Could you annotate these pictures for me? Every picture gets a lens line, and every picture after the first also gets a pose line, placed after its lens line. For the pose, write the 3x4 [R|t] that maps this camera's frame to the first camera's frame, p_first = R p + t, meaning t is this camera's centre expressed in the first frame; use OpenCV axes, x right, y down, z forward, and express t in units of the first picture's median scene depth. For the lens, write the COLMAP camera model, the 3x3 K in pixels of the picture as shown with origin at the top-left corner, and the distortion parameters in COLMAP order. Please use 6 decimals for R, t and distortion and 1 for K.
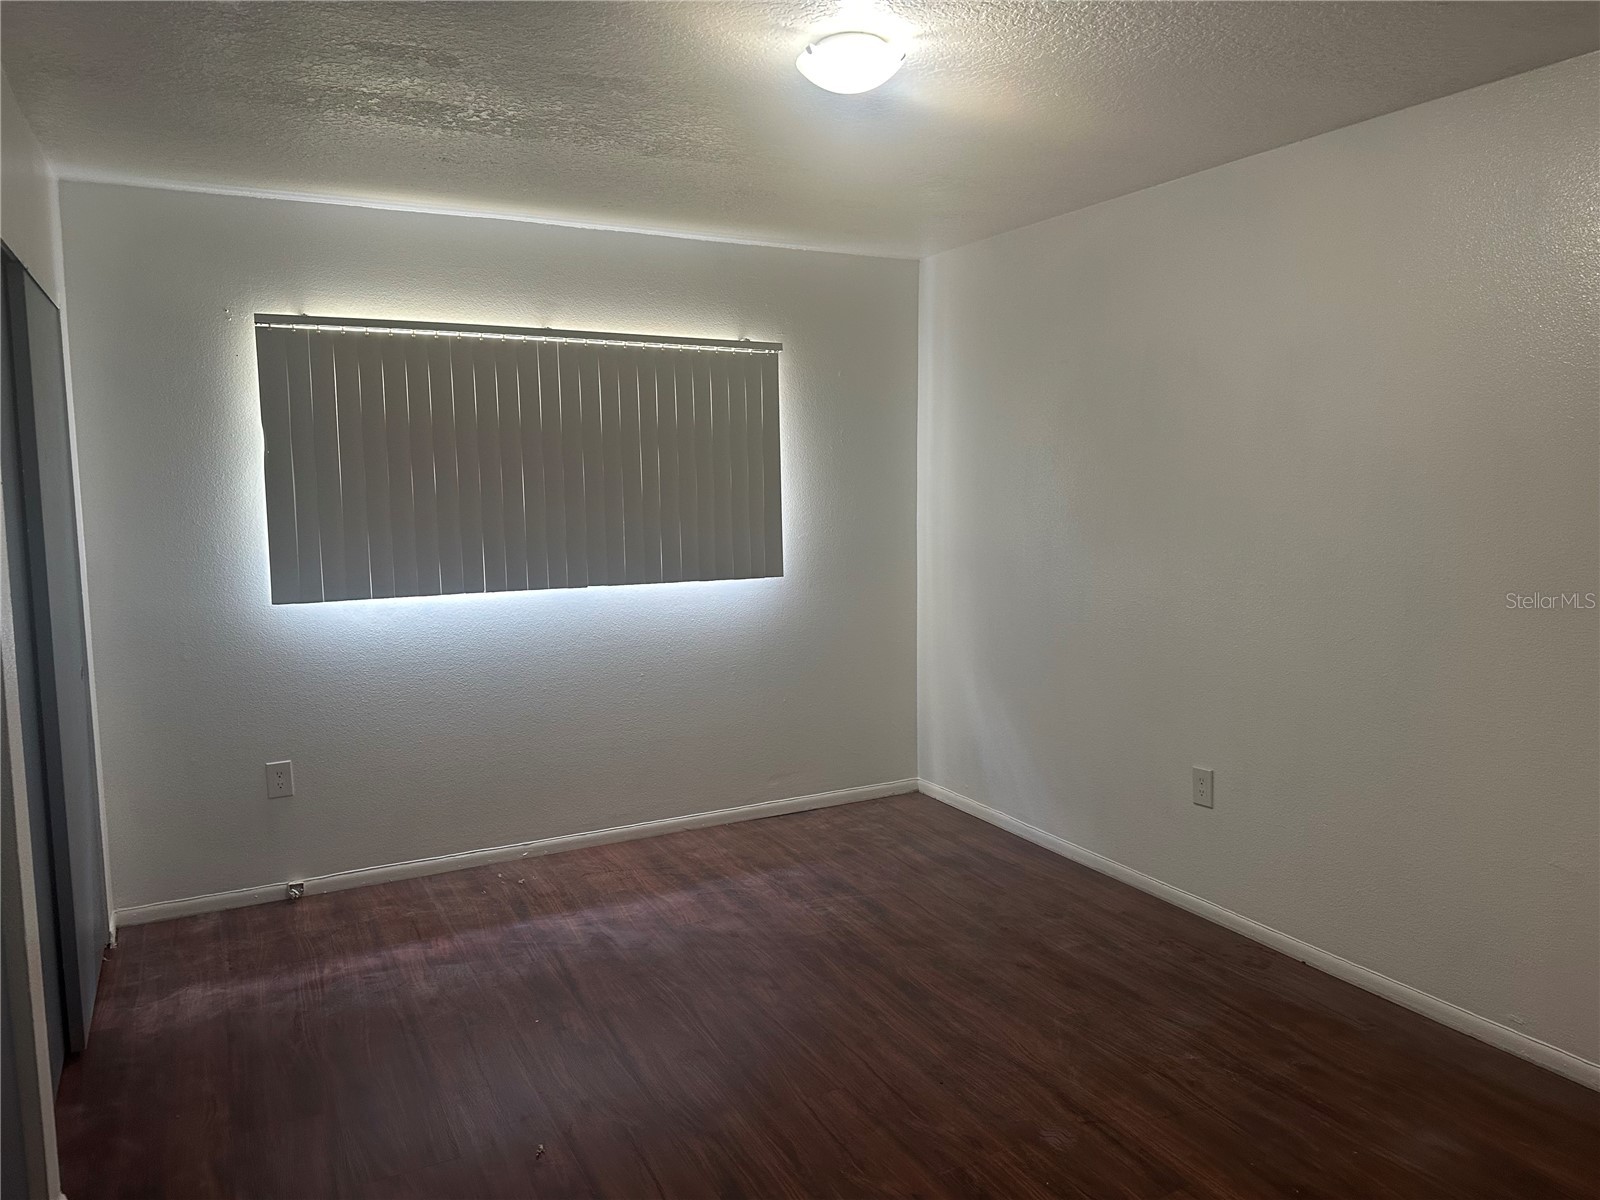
lens RADIAL K [[1122.7, 0, 802.7], [0, 1122.7, 592.9], [0, 0, 1]] dist [0.027367, -0.044454]
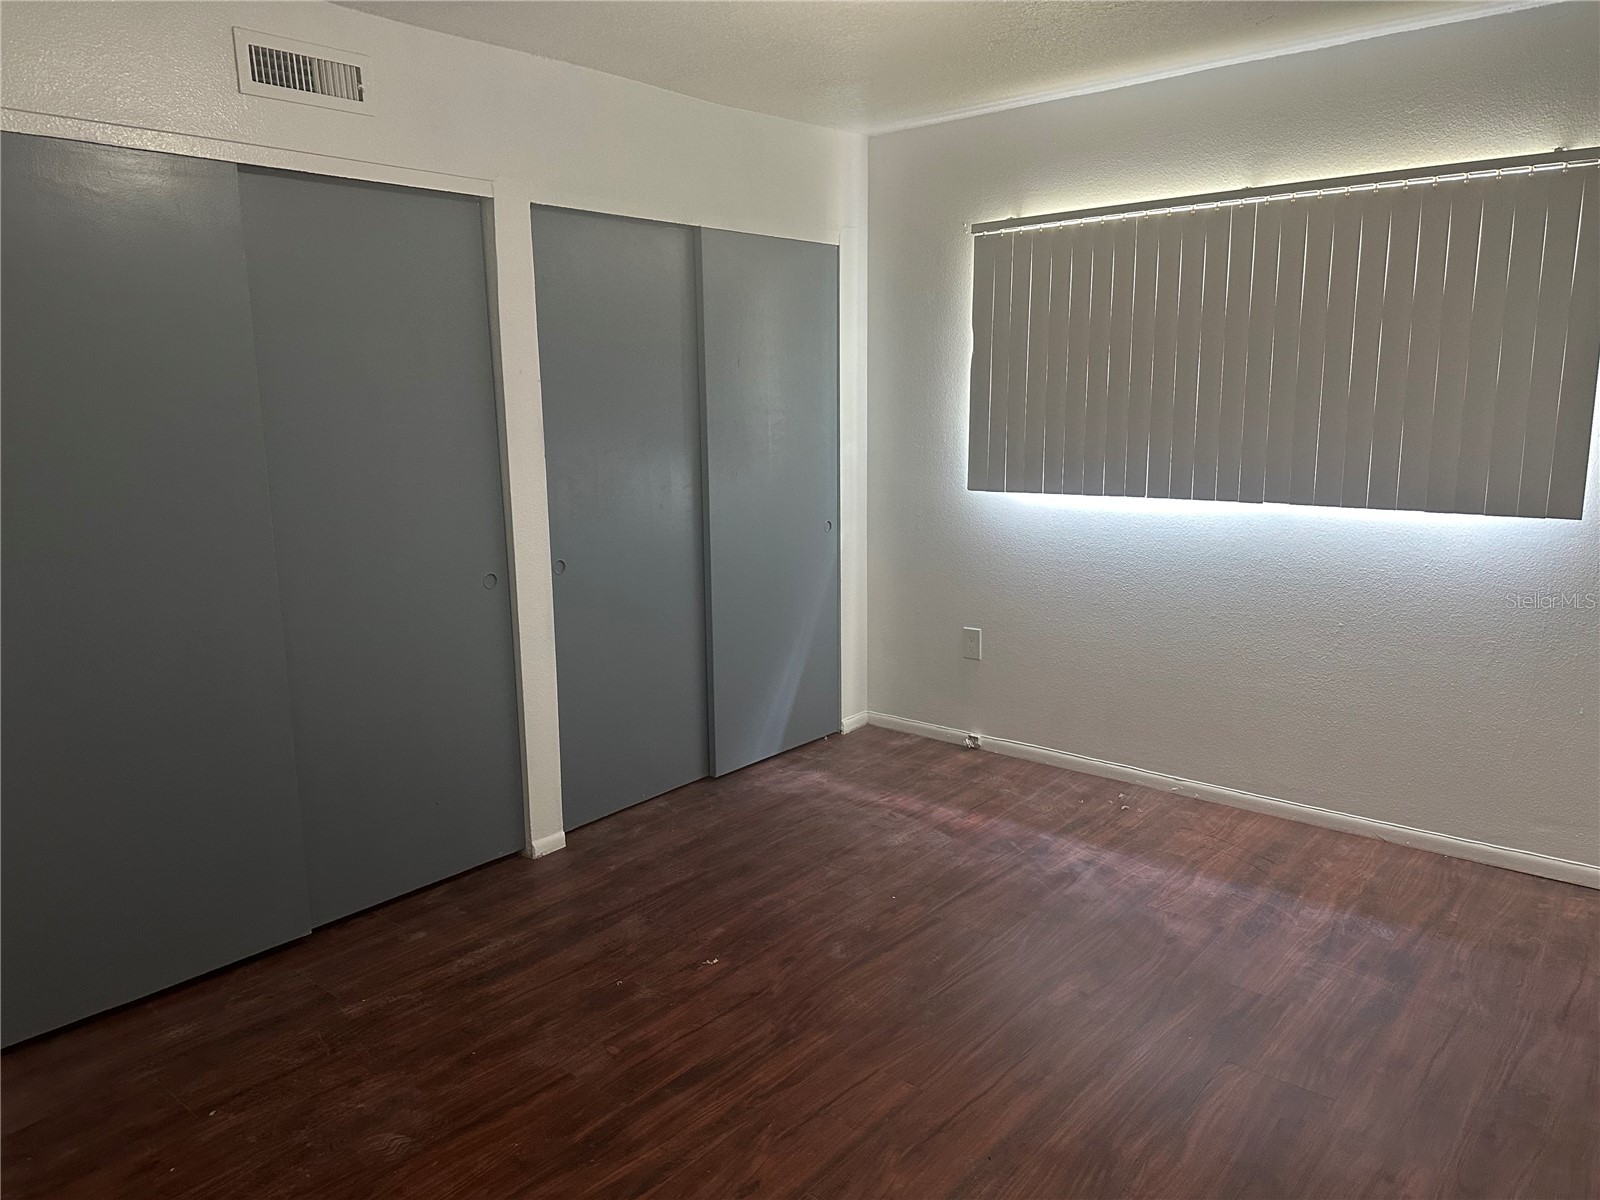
lens RADIAL K [[1112.9, 0, 805.5], [0, 1112.9, 609.5], [0, 0, 1]] dist [0.123959, -0.234859]
pose [[0.358076, 0.179160, -0.916342, 0.560304], [-0.089051, 0.983497, 0.157492, -0.035981], [0.929436, 0.025207, 0.368121, 0.461672]]
